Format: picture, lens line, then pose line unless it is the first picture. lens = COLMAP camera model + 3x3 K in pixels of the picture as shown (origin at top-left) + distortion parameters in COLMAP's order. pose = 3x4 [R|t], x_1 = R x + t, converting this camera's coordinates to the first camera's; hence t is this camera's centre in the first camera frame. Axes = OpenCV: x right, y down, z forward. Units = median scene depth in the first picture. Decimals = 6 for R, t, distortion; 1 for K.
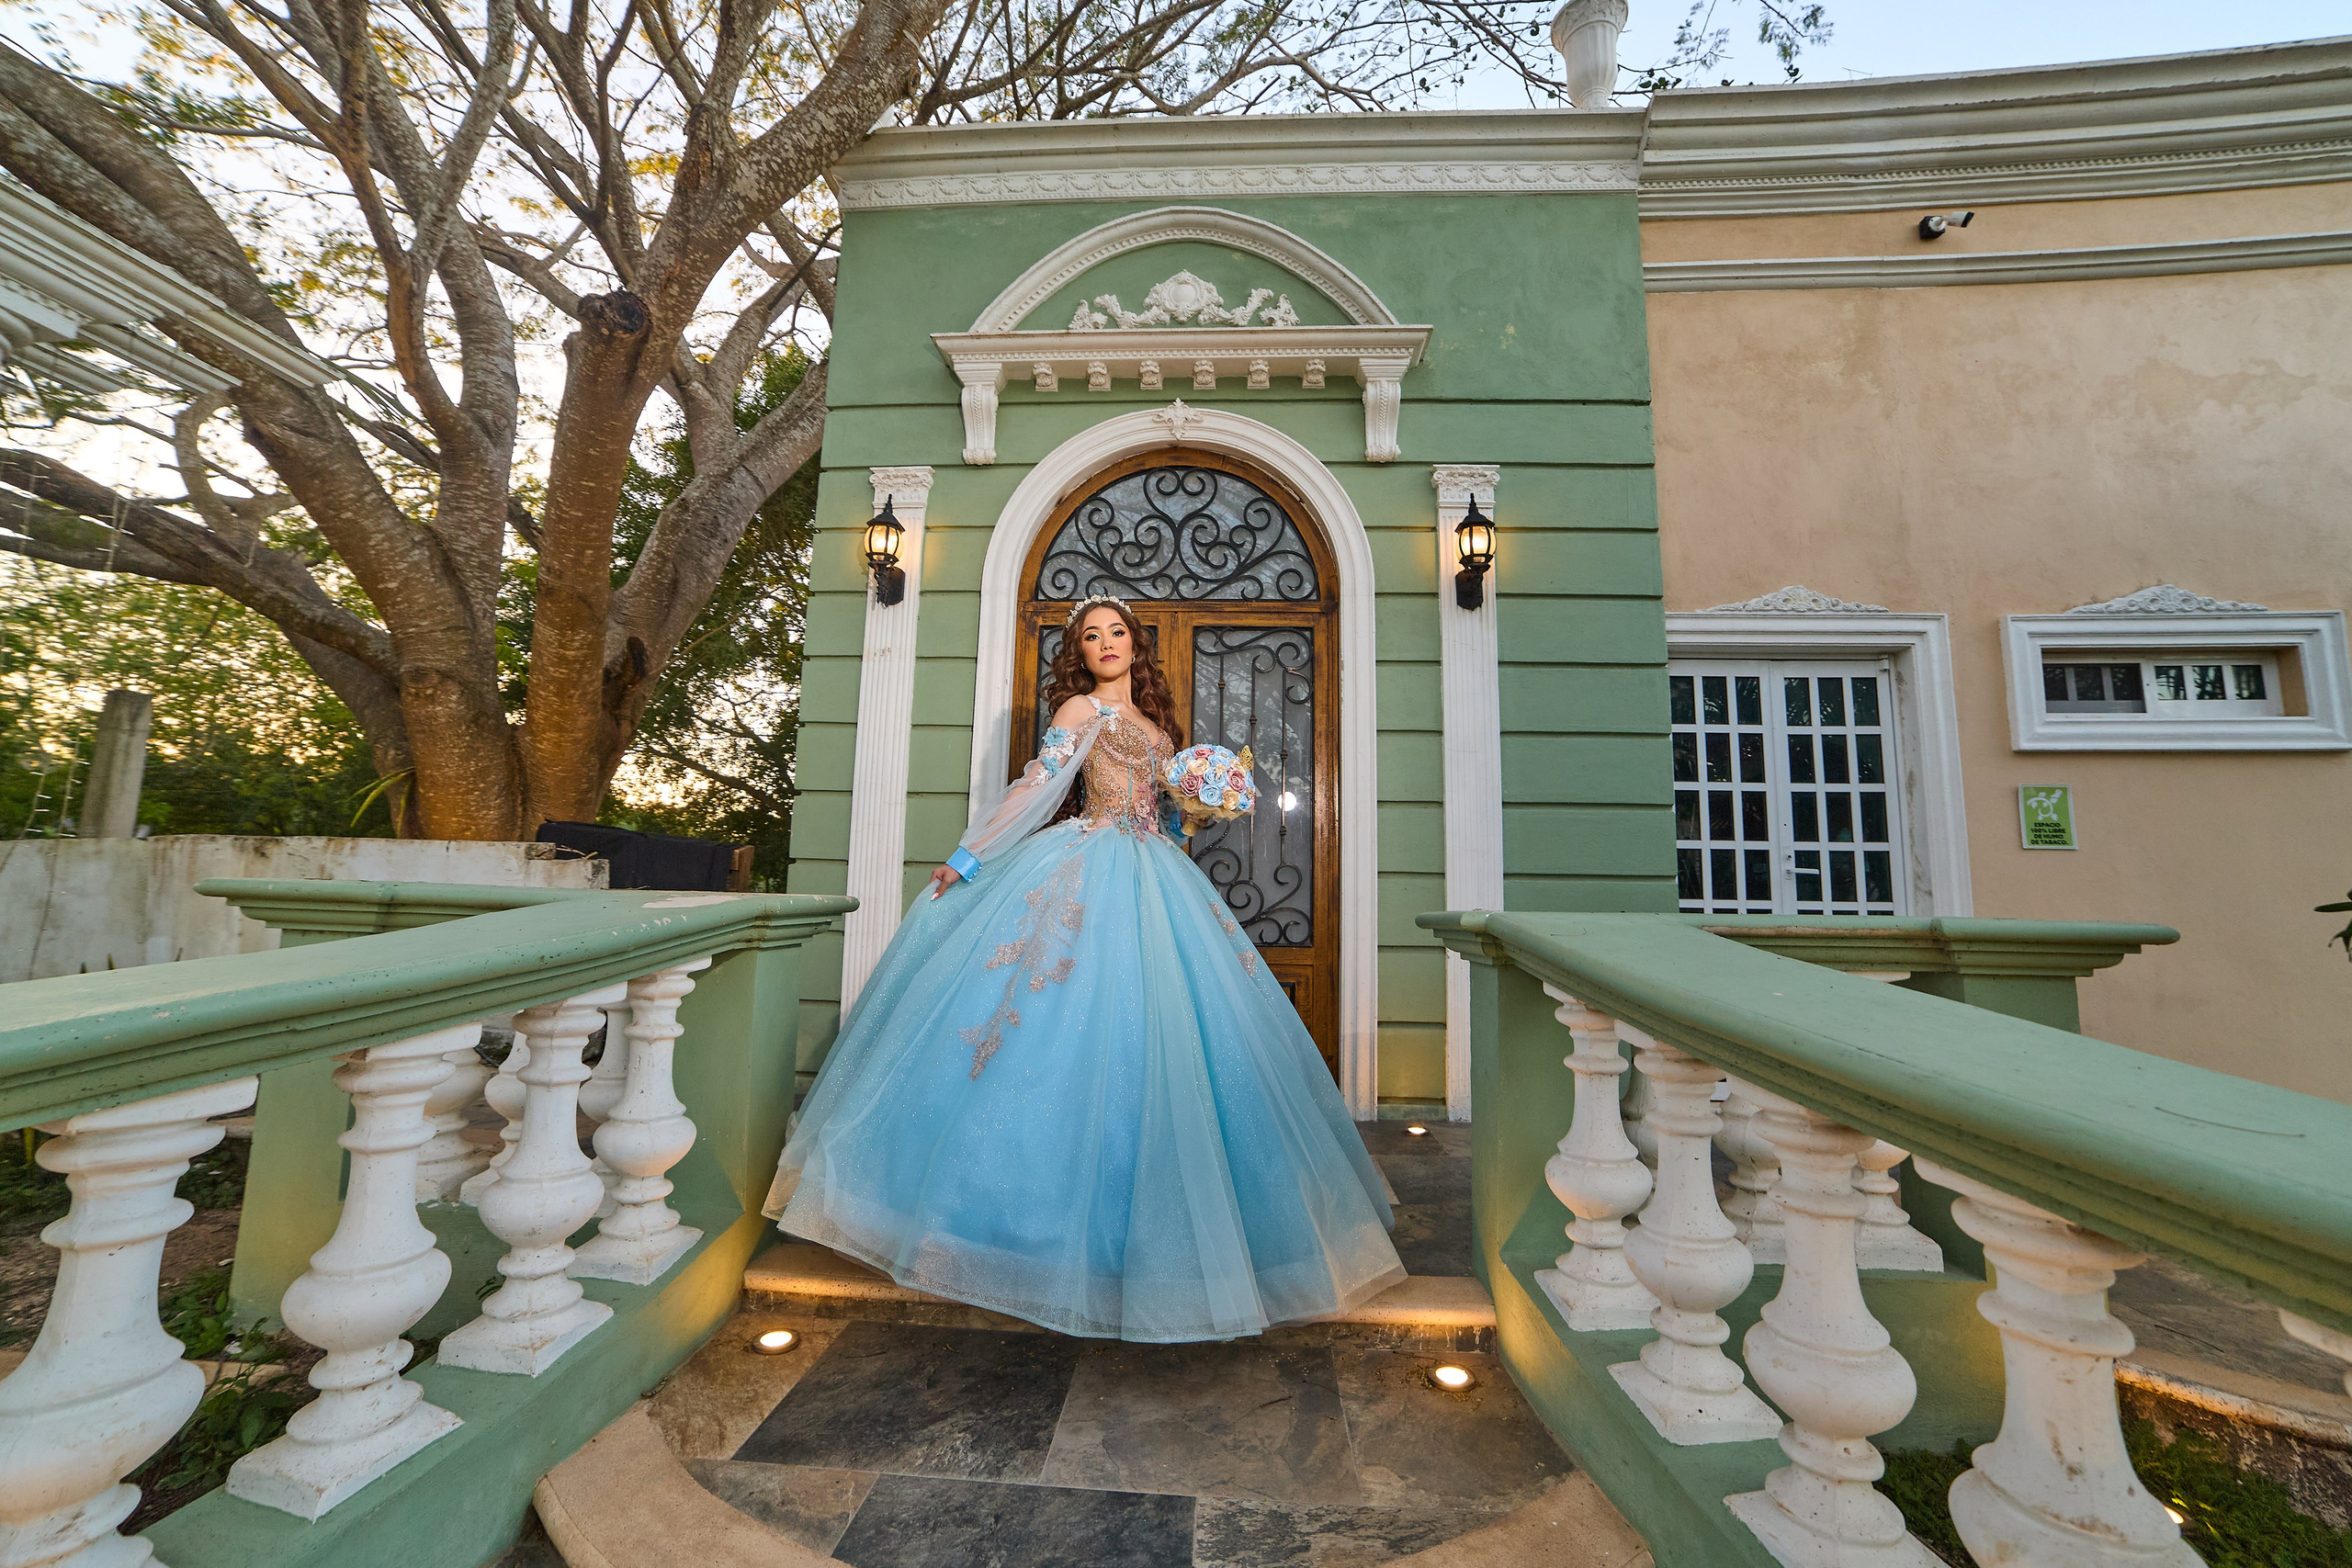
lens RADIAL K [[977.9, 0, 1179.8], [0, 977.9, 774.8], [0, 0, 1]] dist [-0.089091, 0.045350]
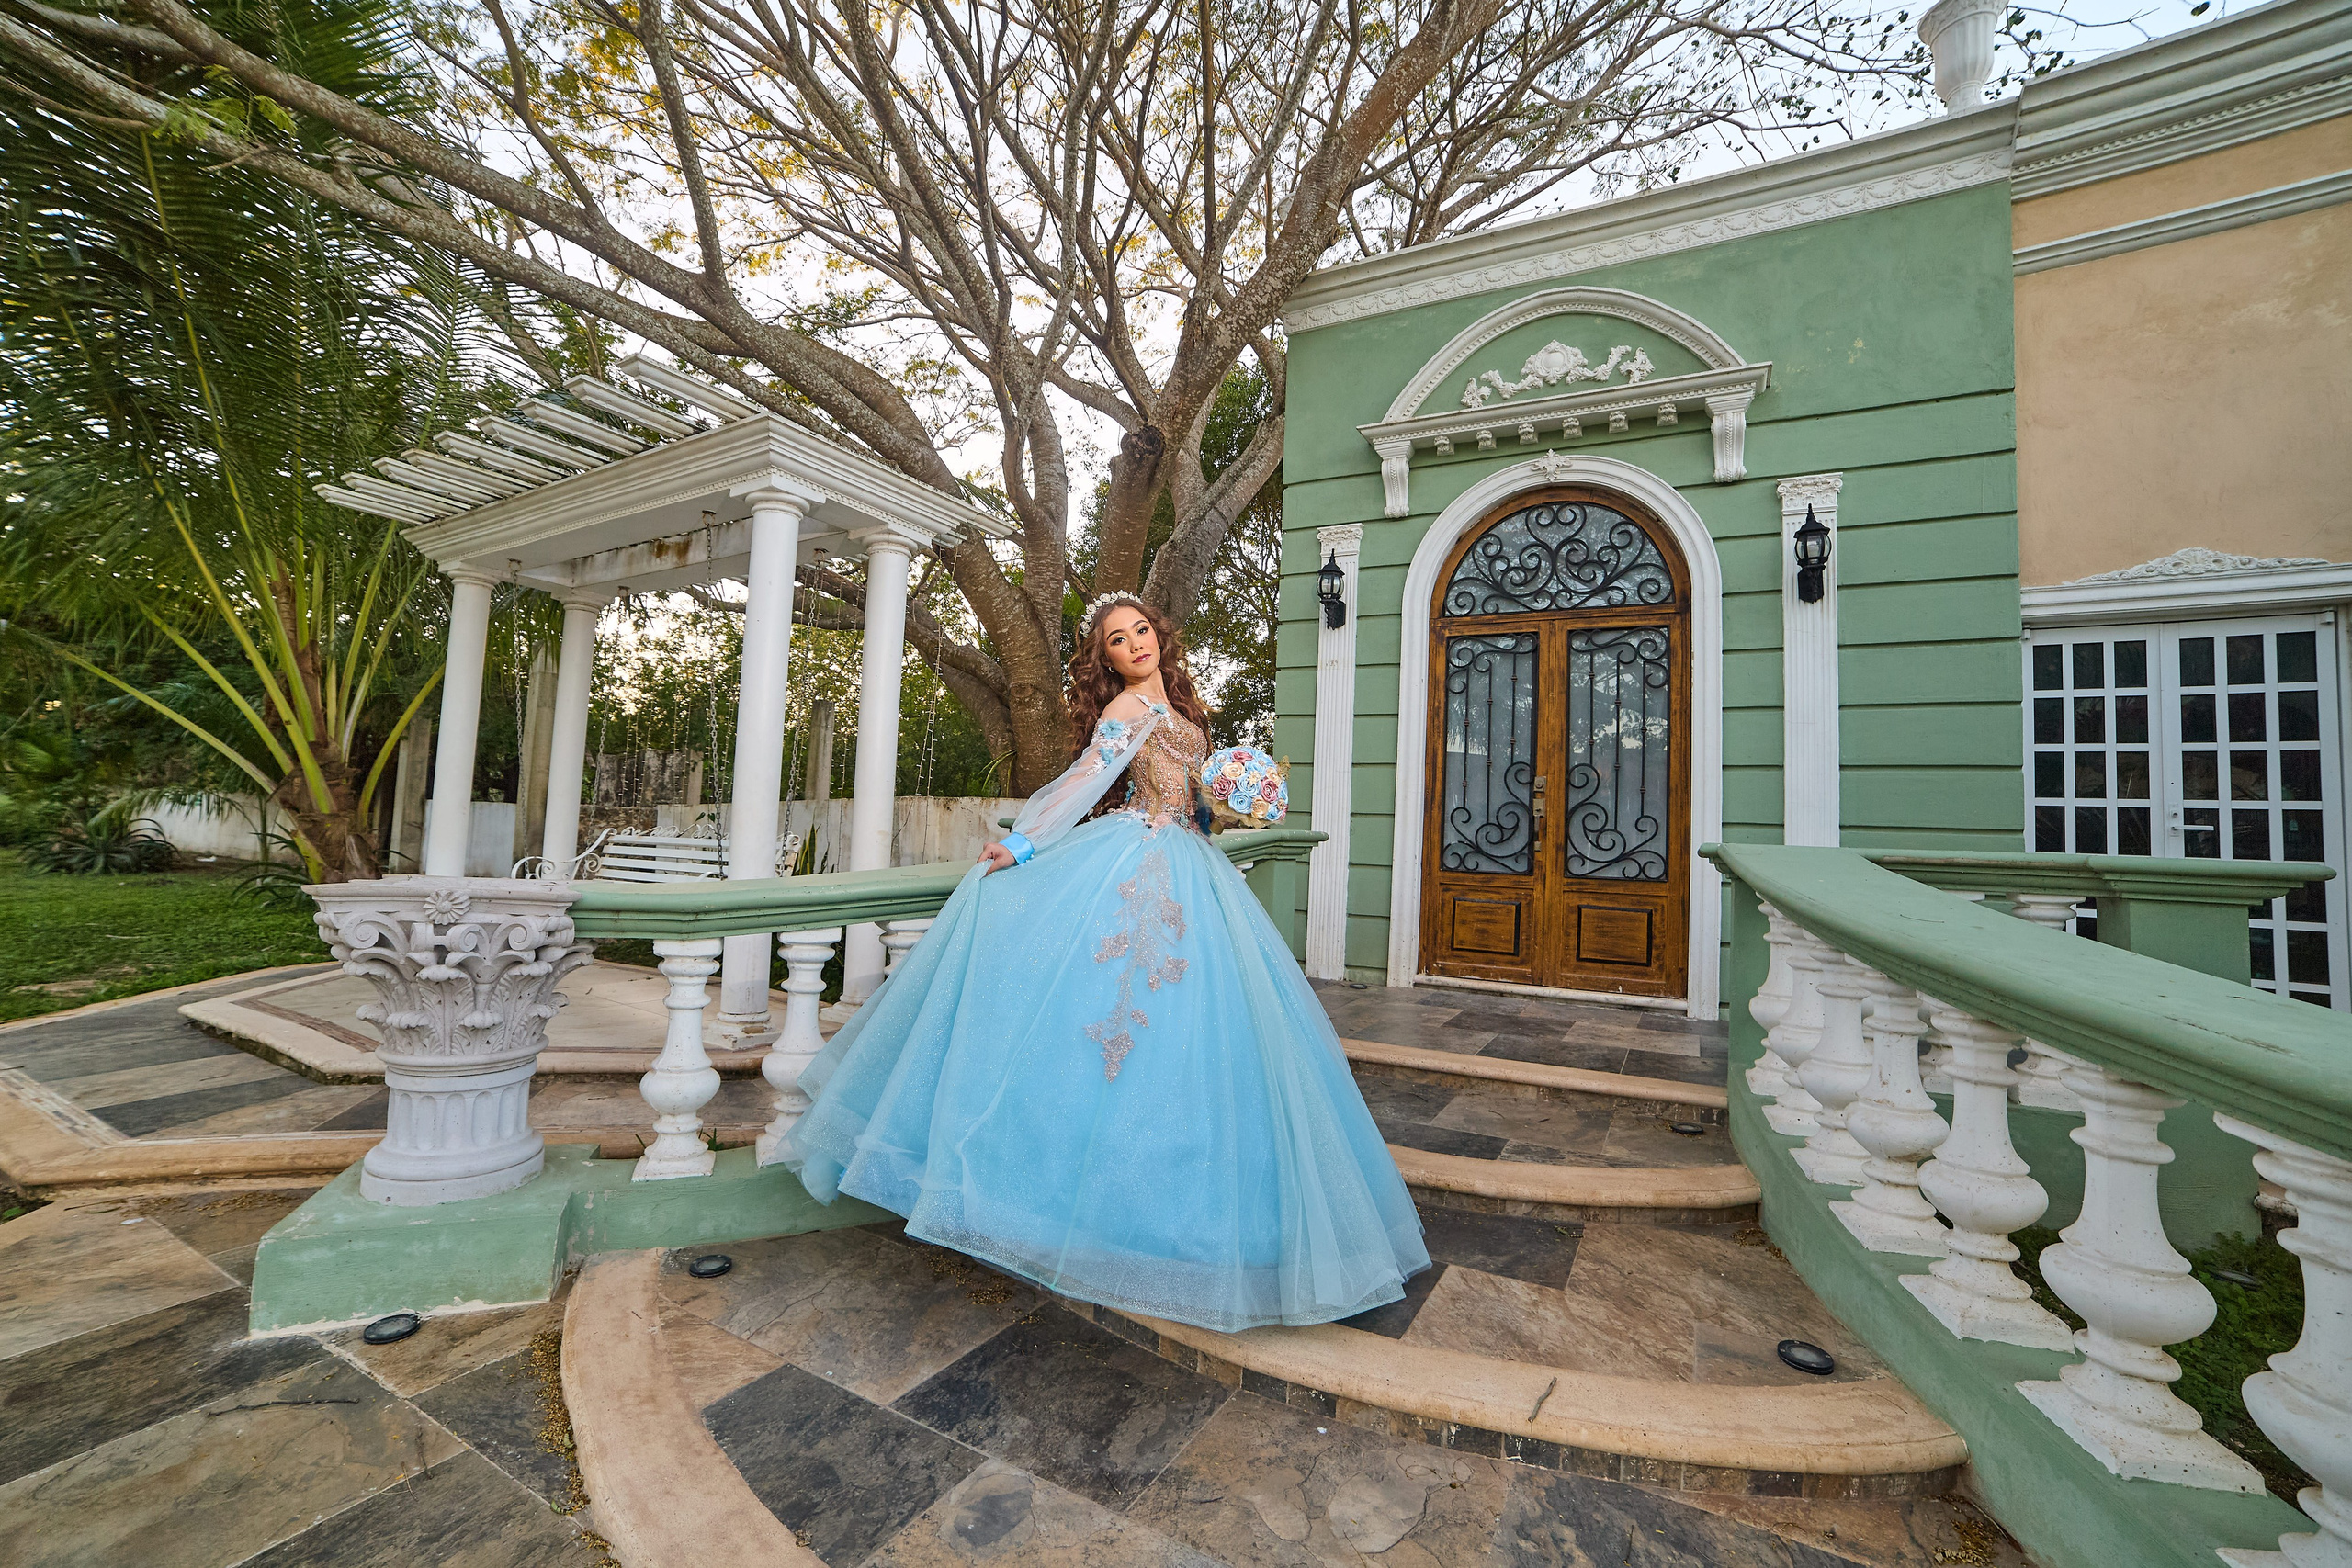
lens RADIAL K [[977.9, 0, 1179.8], [0, 977.9, 774.8], [0, 0, 1]] dist [-0.089091, 0.045350]
pose [[0.904850, -0.011060, -0.425586, 0.088959], [0.028904, 0.998952, 0.035494, -0.022896], [0.424748, -0.044418, 0.904221, -0.363098]]
